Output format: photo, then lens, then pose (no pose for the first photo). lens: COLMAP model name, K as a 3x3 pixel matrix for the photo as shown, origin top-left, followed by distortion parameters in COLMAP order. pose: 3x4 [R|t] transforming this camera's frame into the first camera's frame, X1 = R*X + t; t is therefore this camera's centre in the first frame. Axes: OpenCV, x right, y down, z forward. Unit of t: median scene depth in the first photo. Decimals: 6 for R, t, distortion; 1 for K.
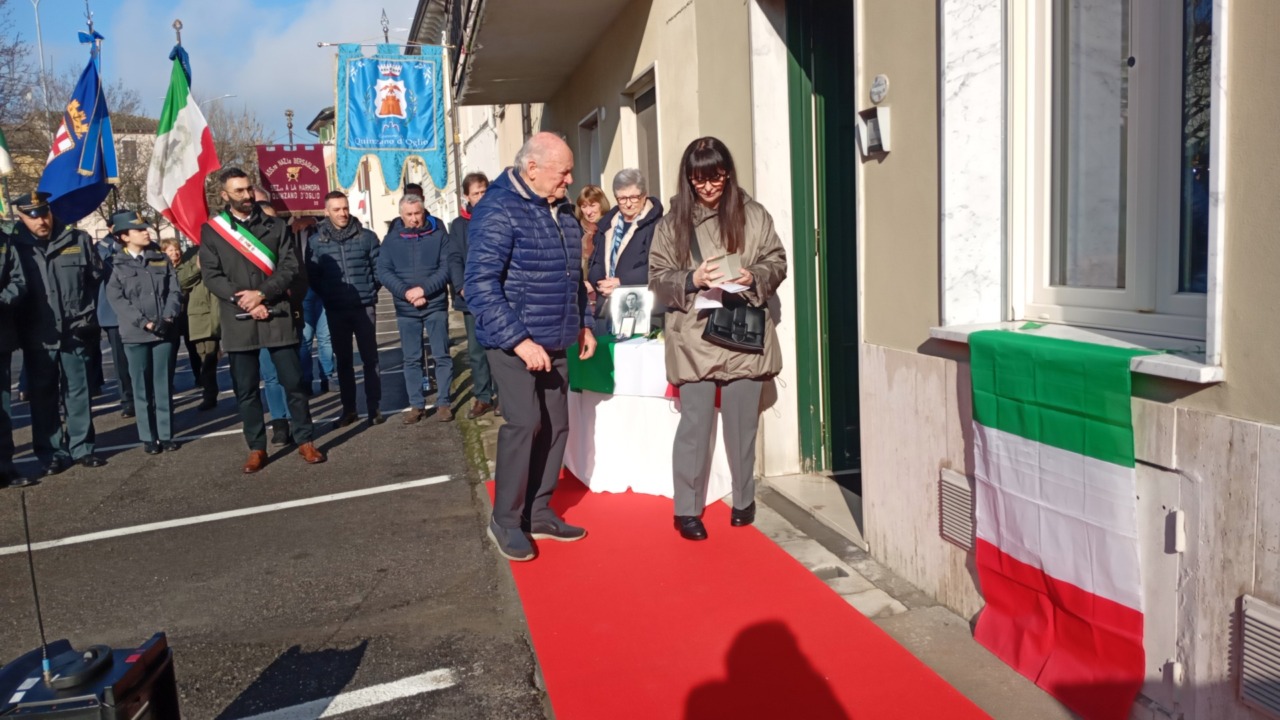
lens RADIAL K [[959.7, 0, 640.0], [0, 959.7, 360.0], [0, 0, 1]] dist [0.059547, -0.122268]
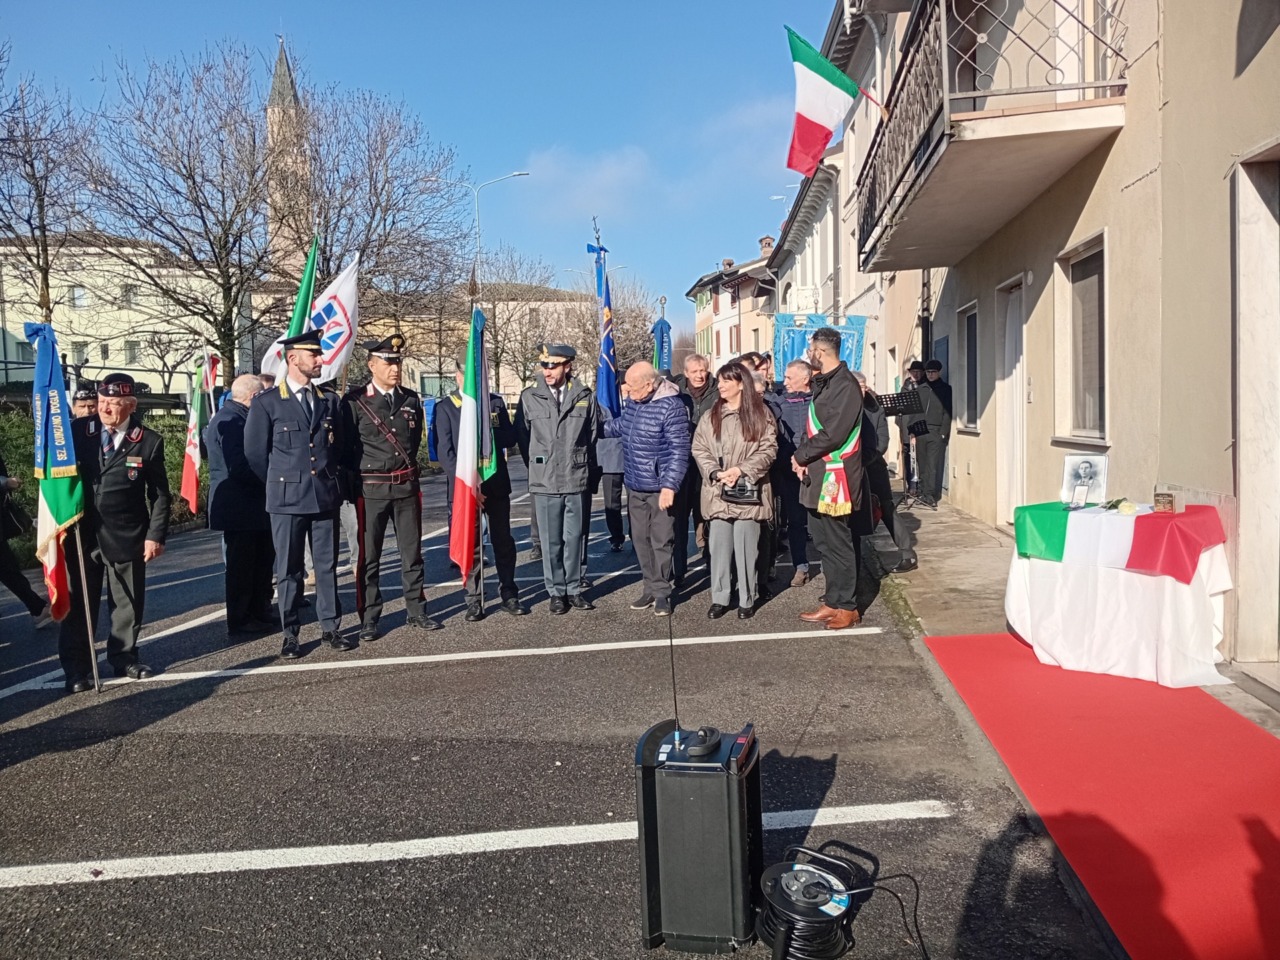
lens RADIAL K [[963.9, 0, 640.0], [0, 963.9, 480.0], [0, 0, 1]] dist [0.111714, -0.222992]
pose [[0.937512, 0.045602, -0.344952, -0.146918], [-0.059761, 0.997746, -0.030517, 0.011342], [0.342783, 0.049225, 0.938124, -0.163257]]
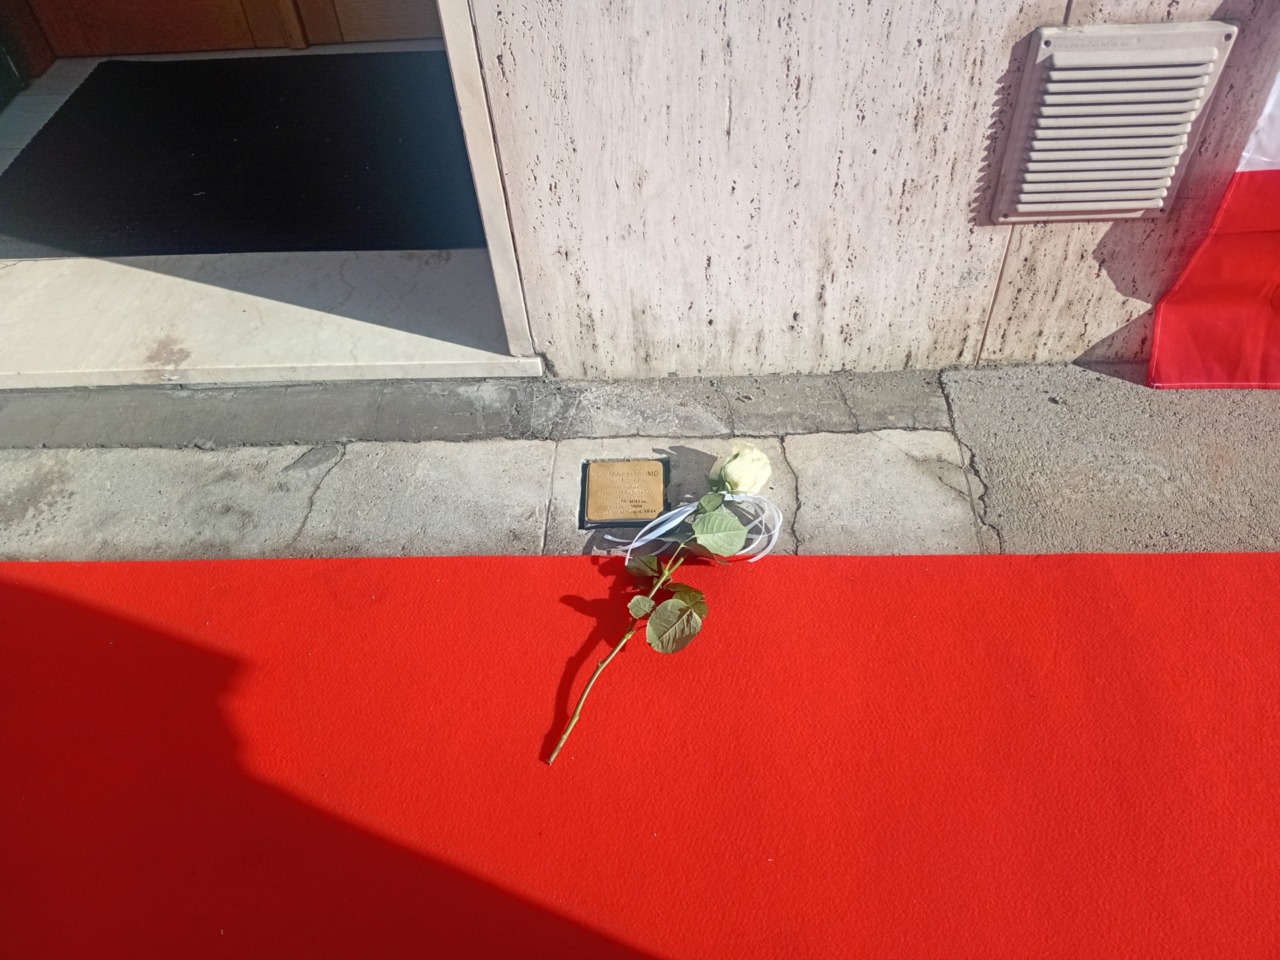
lens RADIAL K [[963.9, 0, 640.0], [0, 963.9, 480.0], [0, 0, 1]] dist [0.111714, -0.222992]
pose [[0.226808, -0.709838, 0.666849, -0.031740], [0.141982, 0.701477, 0.698406, -0.025845], [-0.963535, -0.063724, 0.259885, 0.984744]]
